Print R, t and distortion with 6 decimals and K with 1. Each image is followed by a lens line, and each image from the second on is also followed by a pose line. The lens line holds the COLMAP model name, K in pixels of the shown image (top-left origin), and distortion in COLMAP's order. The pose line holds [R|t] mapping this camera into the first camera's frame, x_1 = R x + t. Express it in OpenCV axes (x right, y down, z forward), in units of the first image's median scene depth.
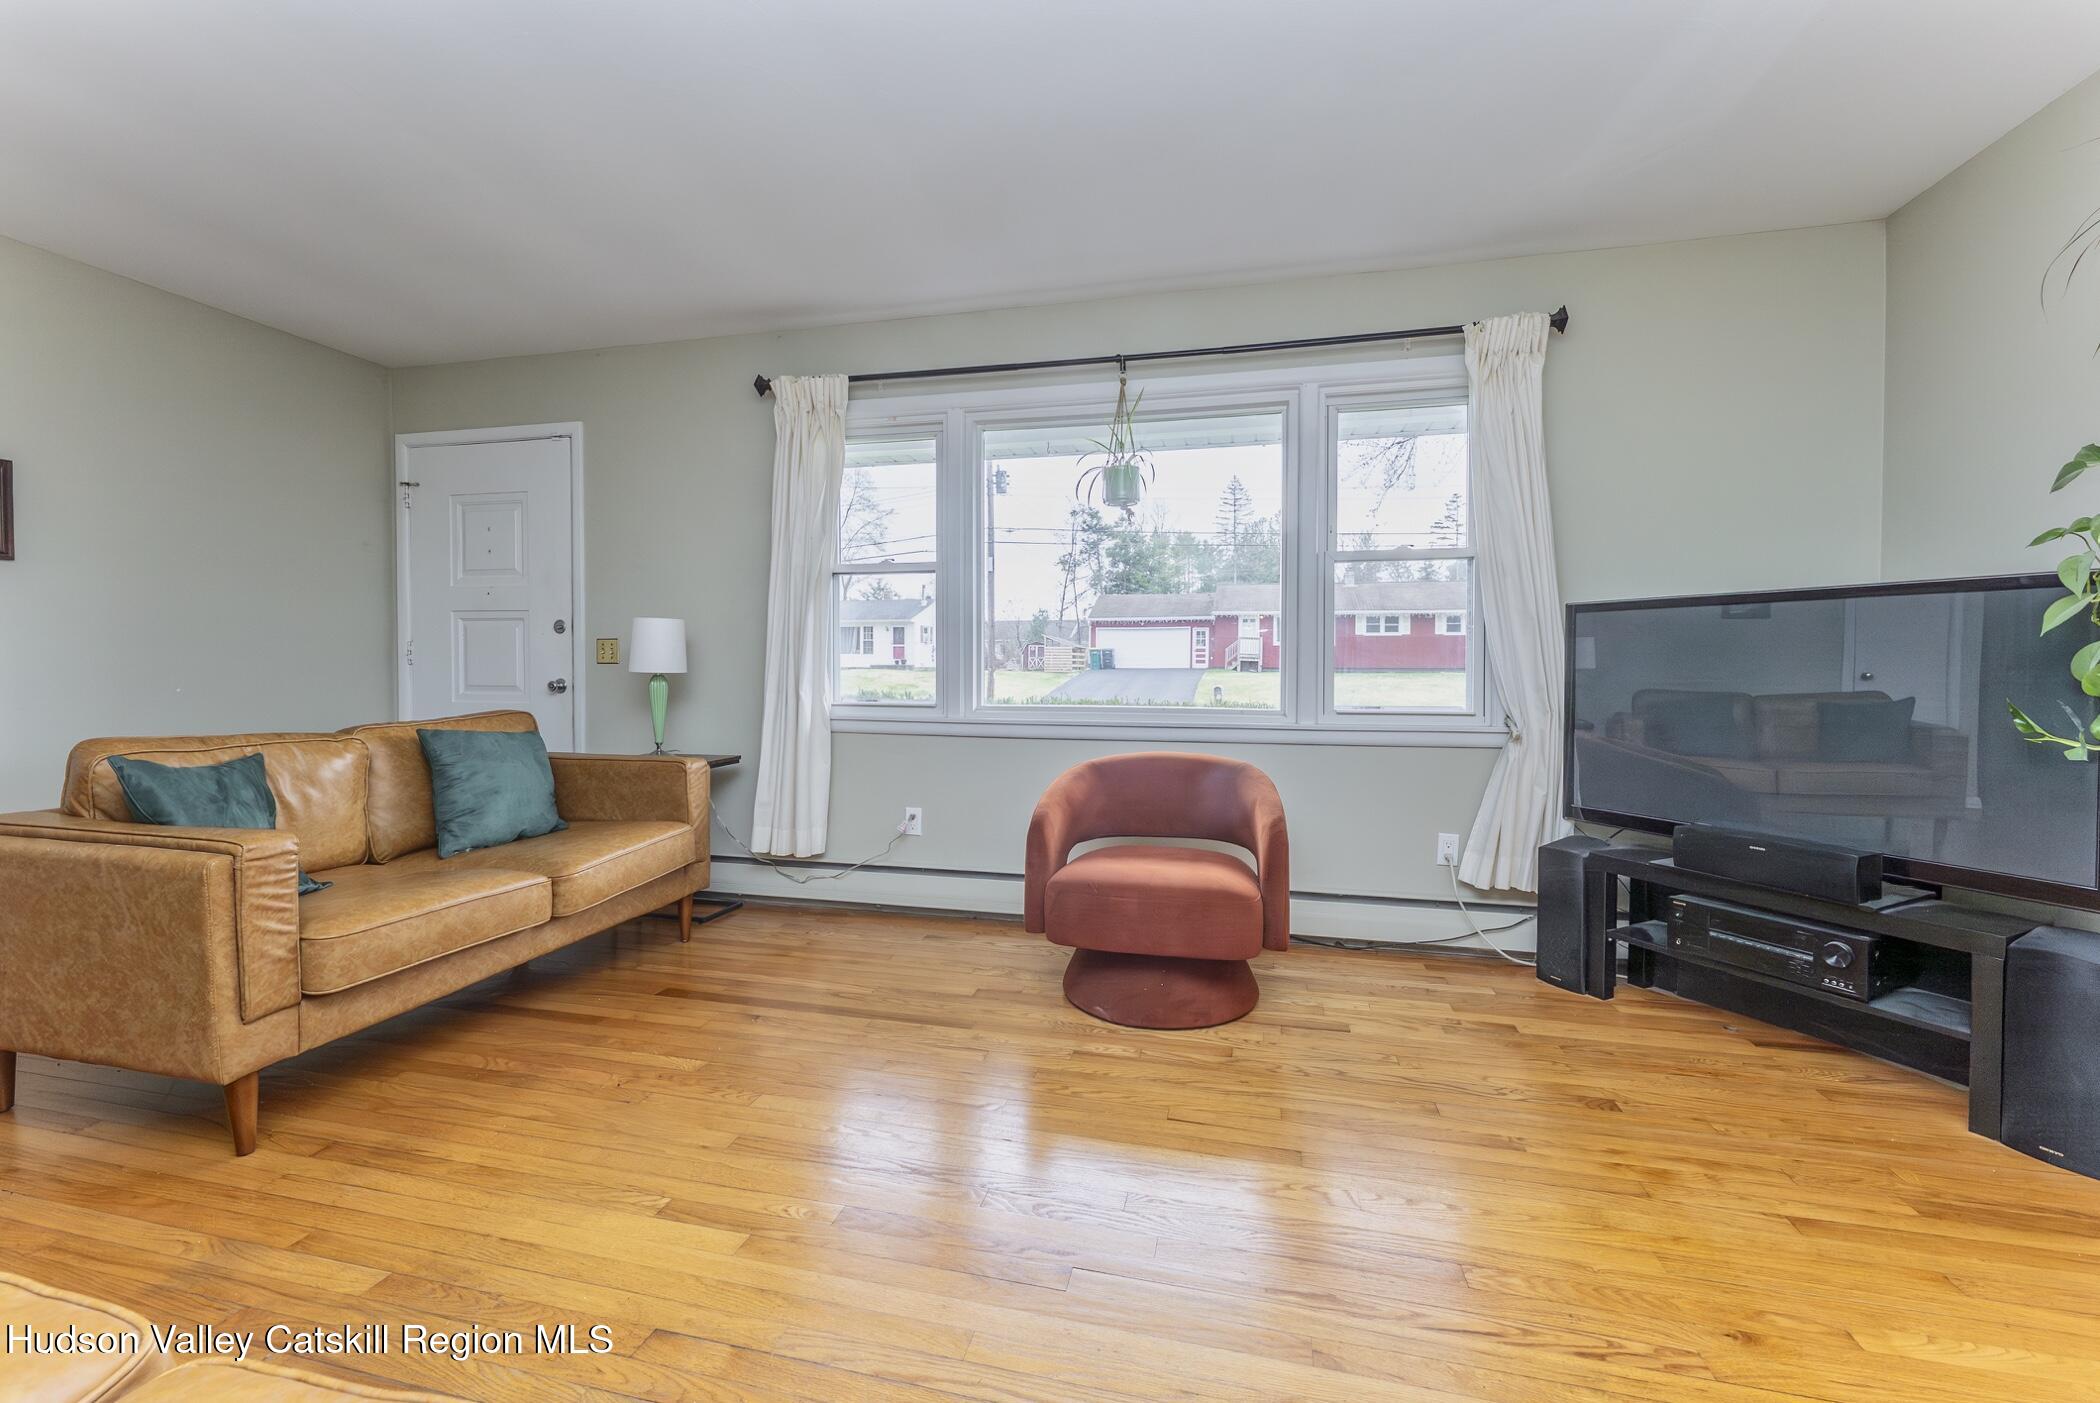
lens RADIAL K [[851.2, 0, 988.4], [0, 851.2, 649.7], [0, 0, 1]] dist [-0.000365, -0.000030]
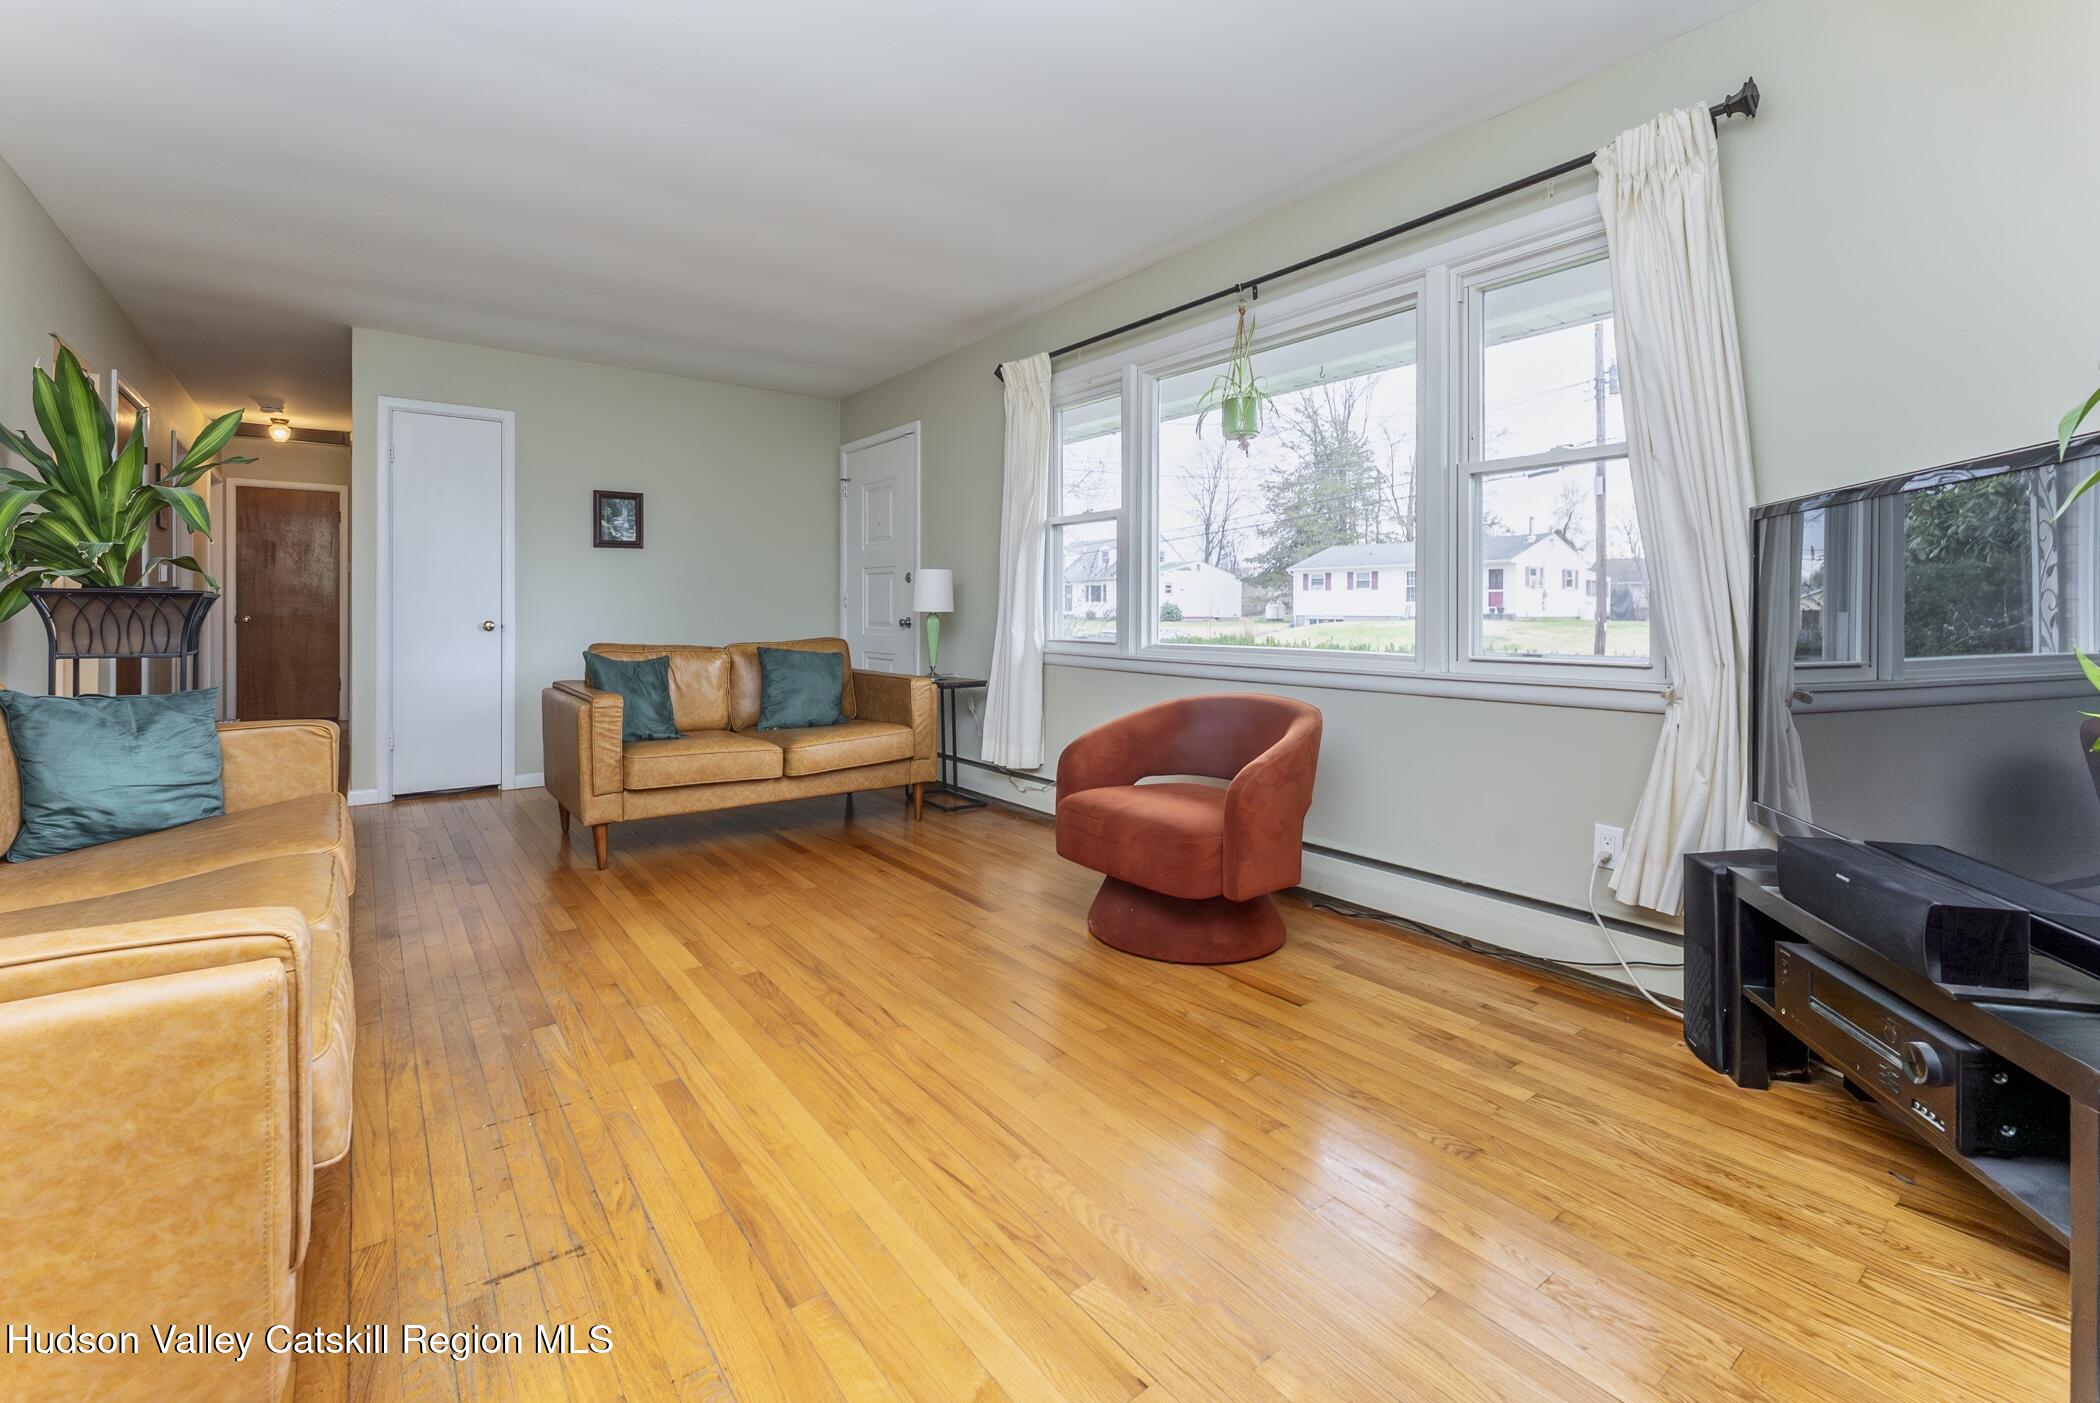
lens RADIAL K [[929.2, 0, 1054.8], [0, 929.2, 578.9], [0, 0, 1]] dist [0.001927, 0.000327]
pose [[0.761637, -0.023493, -0.647578, 0.727564], [0.008294, 0.999614, -0.026510, 0.018078], [0.647951, 0.014820, 0.761538, 0.063117]]
